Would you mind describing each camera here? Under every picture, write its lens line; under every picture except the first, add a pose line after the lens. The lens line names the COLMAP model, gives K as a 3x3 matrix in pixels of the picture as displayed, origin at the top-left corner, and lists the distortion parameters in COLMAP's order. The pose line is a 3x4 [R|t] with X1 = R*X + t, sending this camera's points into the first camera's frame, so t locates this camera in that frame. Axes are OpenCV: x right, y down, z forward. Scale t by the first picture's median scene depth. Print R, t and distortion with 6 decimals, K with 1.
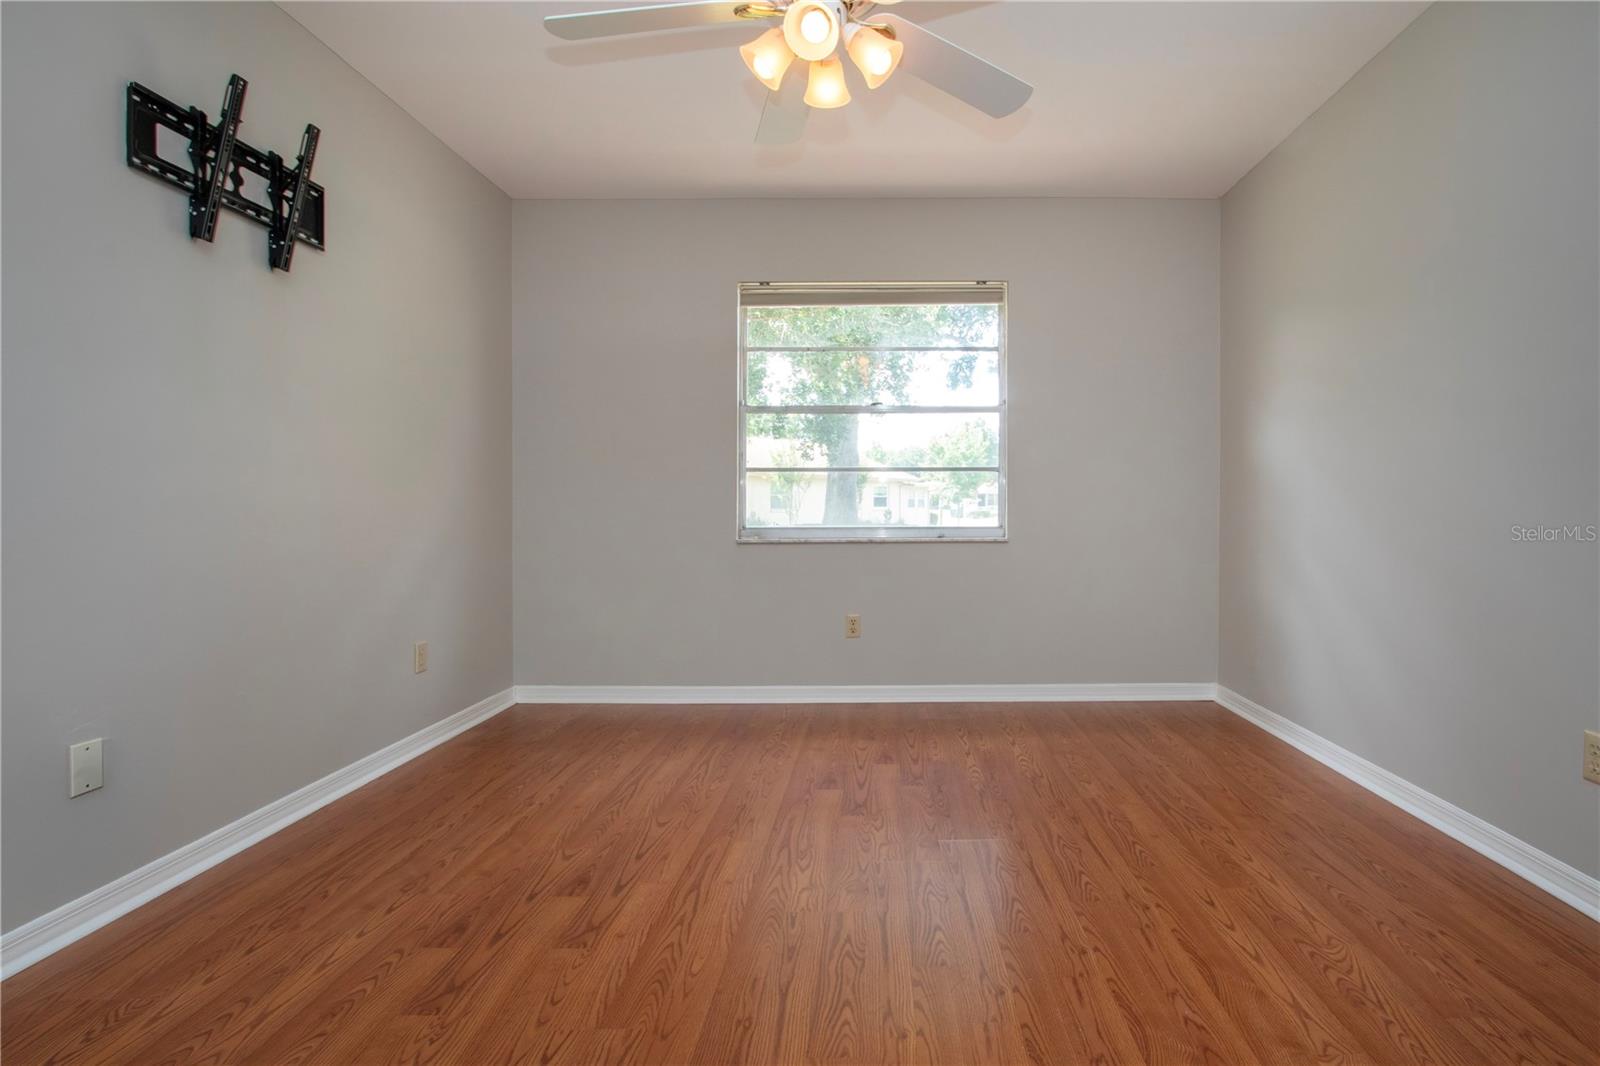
lens RADIAL K [[806.5, 0, 826.7], [0, 806.5, 514.1], [0, 0, 1]] dist [-0.011255, 0.001618]
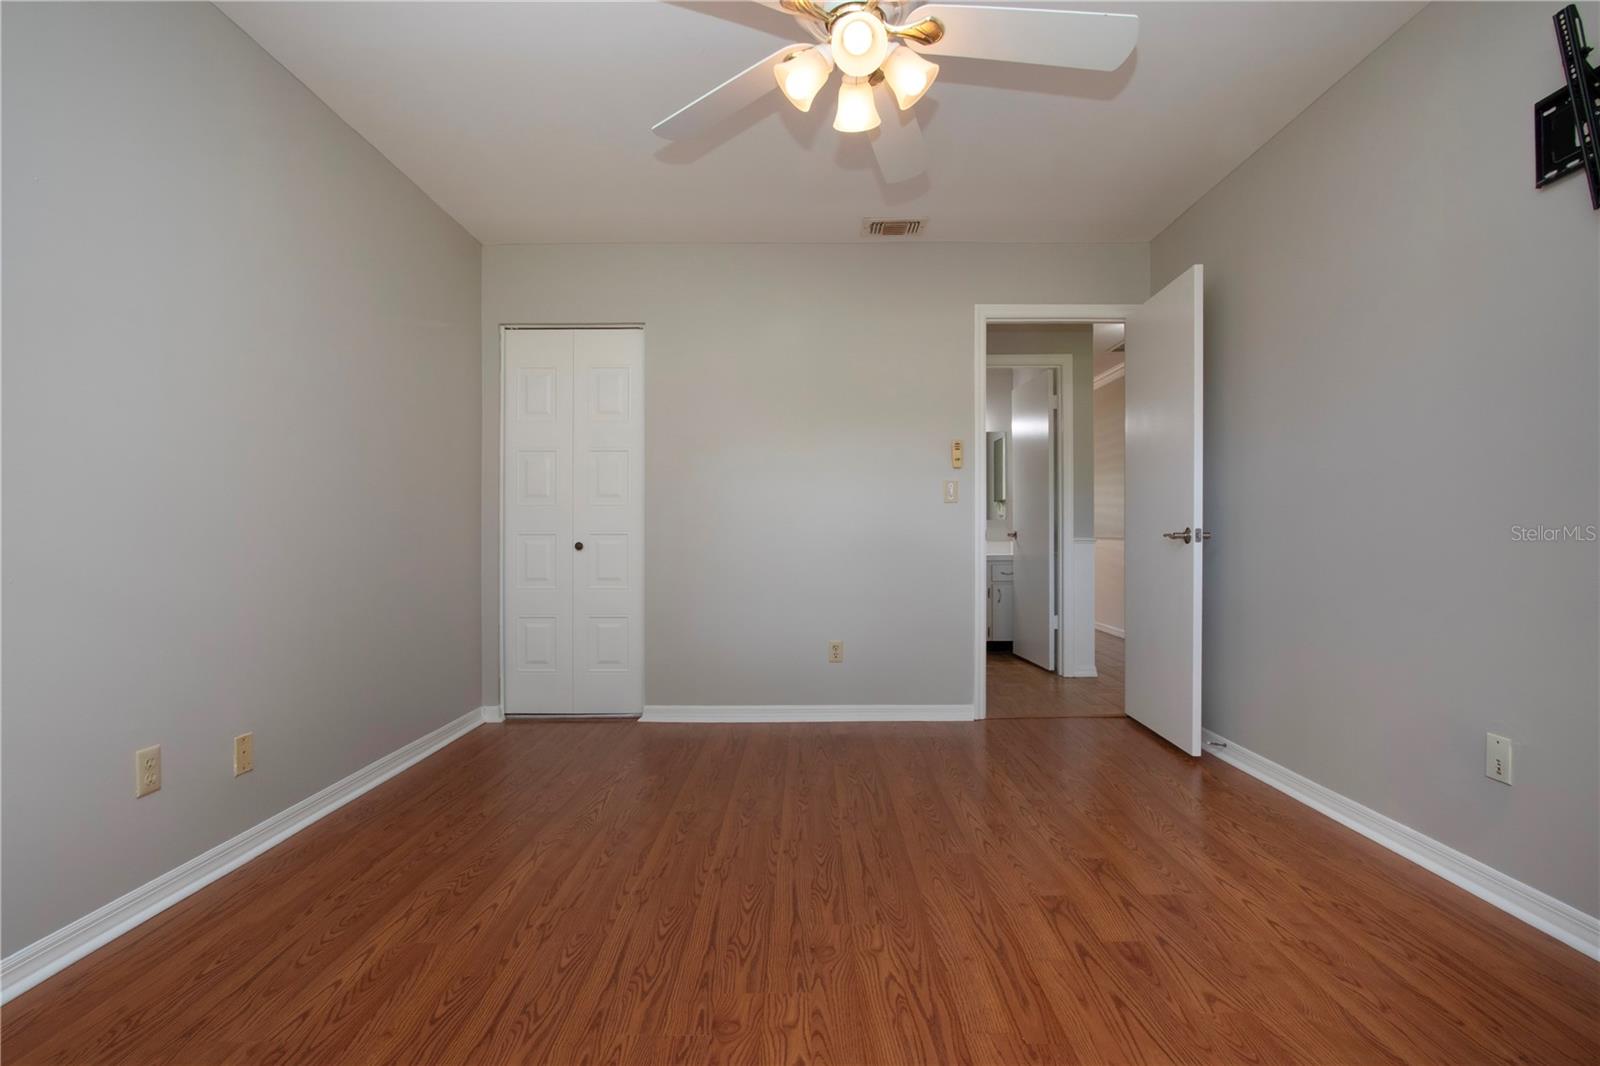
lens RADIAL K [[806.5, 0, 826.7], [0, 806.5, 514.1], [0, 0, 1]] dist [-0.011255, 0.001618]
pose [[-0.995623, 0.008777, -0.093051, 0.117018], [0.009976, 0.999873, -0.012430, -0.024213], [0.092931, -0.013304, -0.995584, 1.961593]]
